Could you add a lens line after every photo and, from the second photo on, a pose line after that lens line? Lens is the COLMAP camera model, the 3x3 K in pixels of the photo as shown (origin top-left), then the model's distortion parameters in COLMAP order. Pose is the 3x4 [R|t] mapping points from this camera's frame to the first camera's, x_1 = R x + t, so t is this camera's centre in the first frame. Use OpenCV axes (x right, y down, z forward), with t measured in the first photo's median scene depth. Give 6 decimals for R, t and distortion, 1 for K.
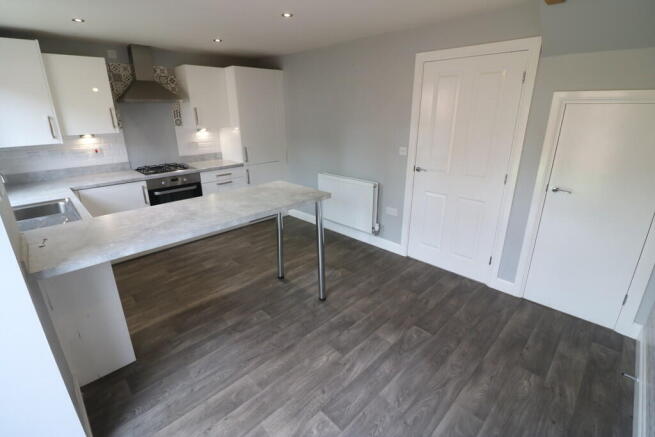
lens RADIAL K [[307.1, 0, 327.5], [0, 307.1, 218.5], [0, 0, 1]] dist [-0.000014, -0.000861]
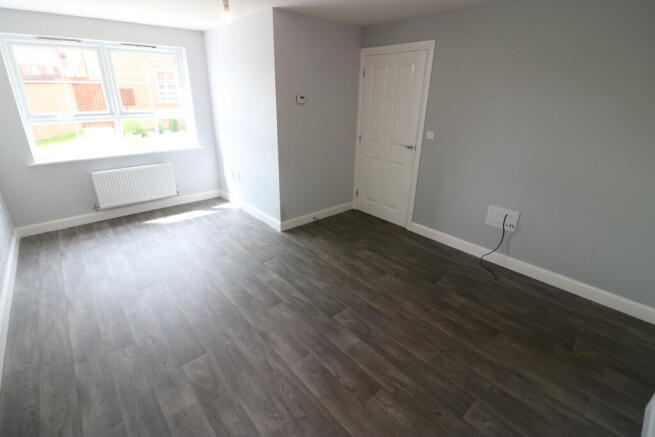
lens RADIAL K [[294.1, 0, 327.5], [0, 294.1, 218.5], [0, 0, 1]] dist [-0.024528, 0.000184]
pose [[0.062597, -0.383757, 0.921310, -0.558800], [0.307427, 0.885649, 0.348015, -0.316706], [-0.949510, 0.261451, 0.173417, 0.949448]]
